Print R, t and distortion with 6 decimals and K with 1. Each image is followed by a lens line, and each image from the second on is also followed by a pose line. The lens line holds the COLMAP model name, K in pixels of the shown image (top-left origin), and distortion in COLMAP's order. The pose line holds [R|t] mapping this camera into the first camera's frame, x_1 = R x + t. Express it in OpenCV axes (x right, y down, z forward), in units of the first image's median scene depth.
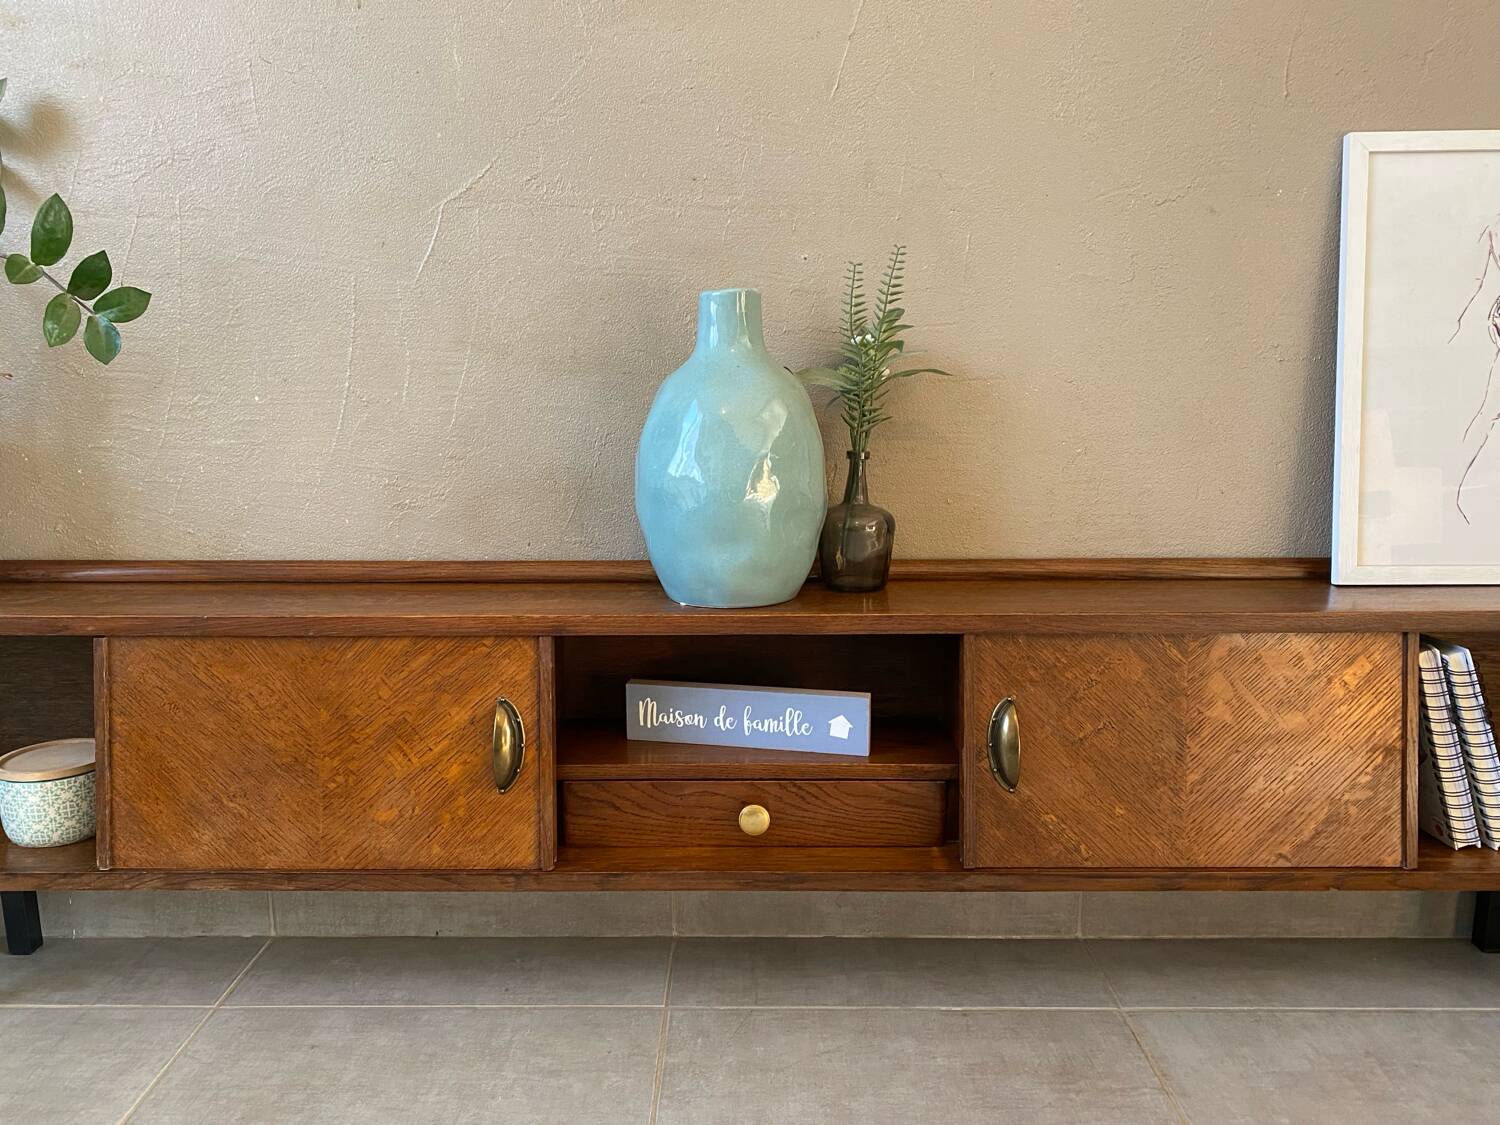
lens RADIAL K [[1185.4, 0, 738.0], [0, 1185.4, 567.8], [0, 0, 1]] dist [0.053847, -0.085447]
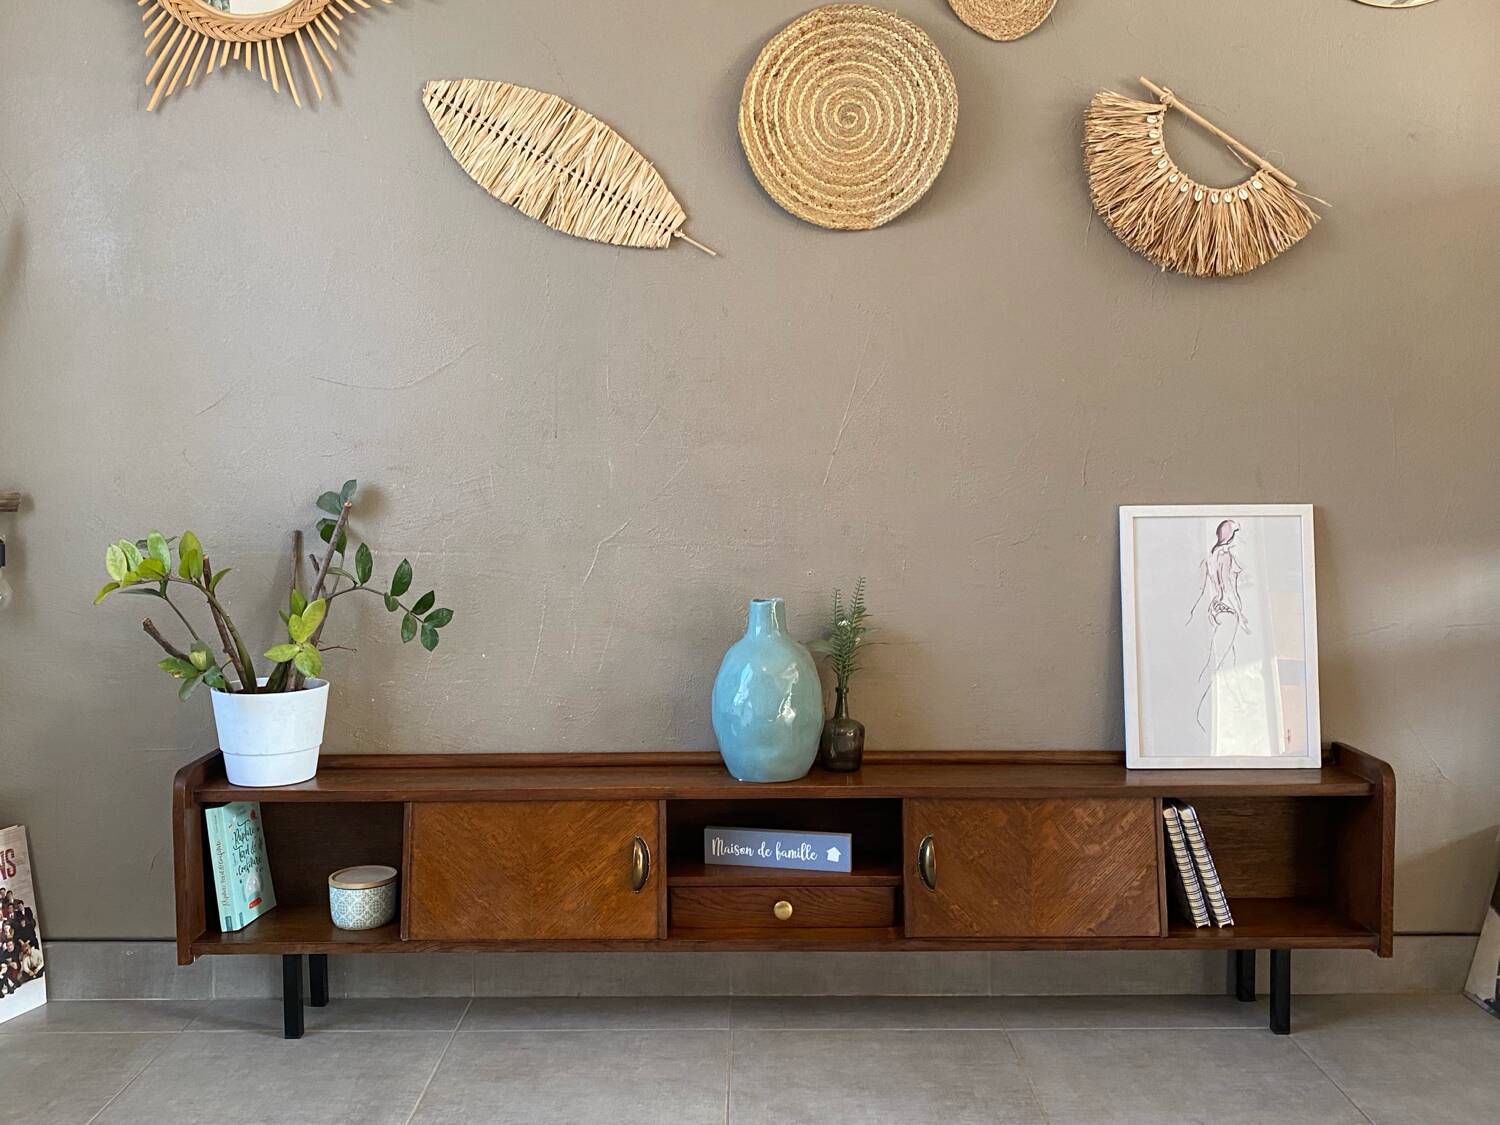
lens RADIAL K [[1379.8, 0, 744.5], [0, 1379.8, 540.9], [0, 0, 1]] dist [0.106002, -0.227992]
pose [[0.999987, -0.002254, 0.004483, -0.050250], [0.002792, 0.992285, -0.123944, -0.066732], [-0.004169, 0.123955, 0.992279, -1.056227]]
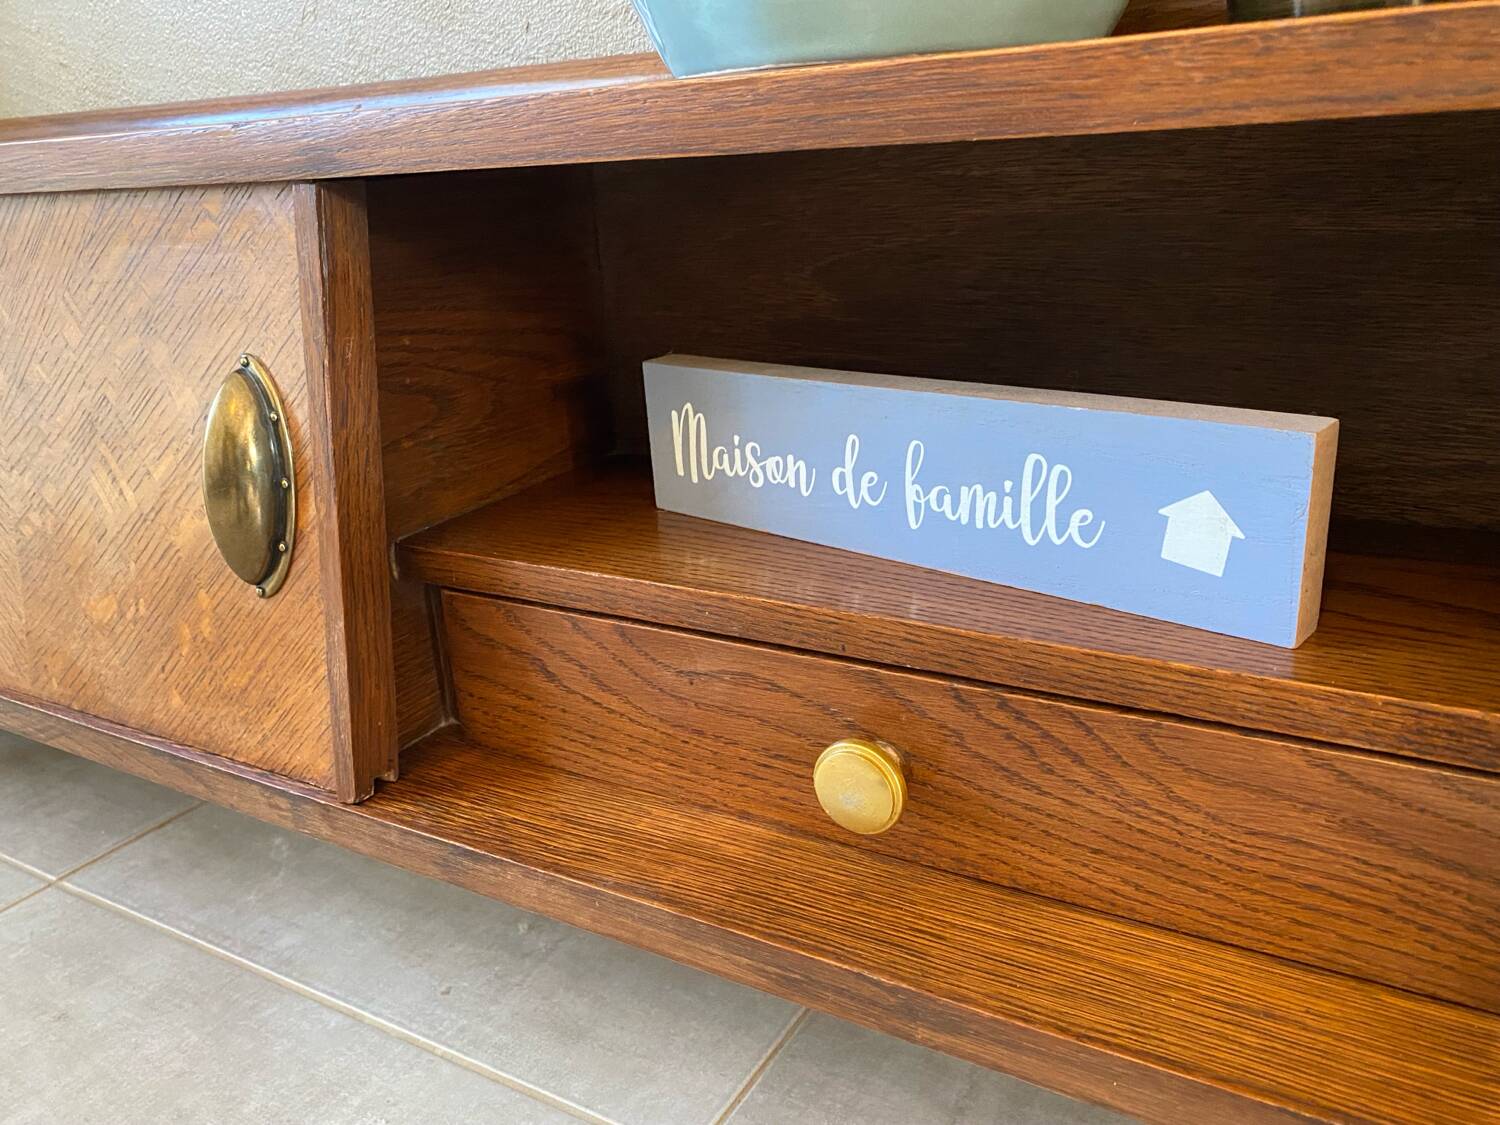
lens RADIAL K [[1151.7, 0, 756.3], [0, 1151.7, 567.7], [0, 0, 1]] dist [0.057070, -0.094610]
pose [[0.870135, 0.124185, -0.476911, 0.133365], [-0.043350, 0.983266, 0.176944, 0.102630], [0.490904, -0.133291, 0.860957, 0.742057]]
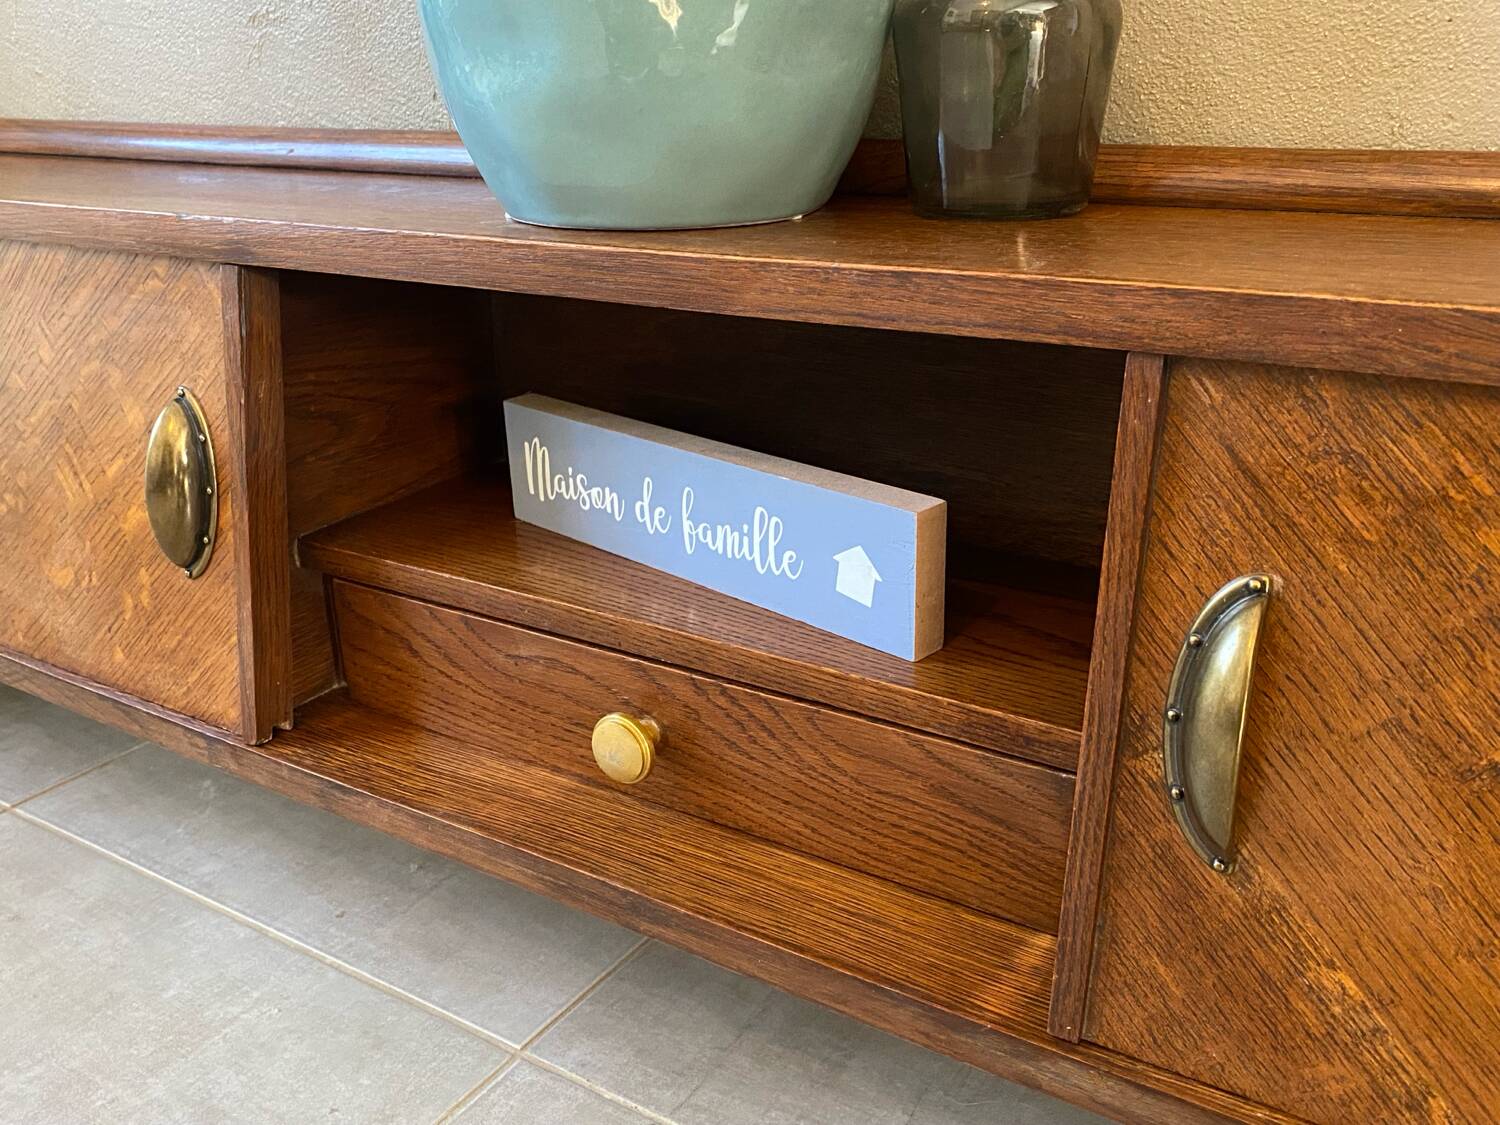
lens RADIAL K [[1339.7, 0, 749.9], [0, 1339.7, 562.5], [0, 0, 1]] dist [0.105731, -0.225210]
pose [[0.847017, 0.179463, -0.500355, 0.288341], [-0.083538, 0.974529, 0.208120, 0.043715], [0.524960, -0.134482, 0.840435, 0.640159]]
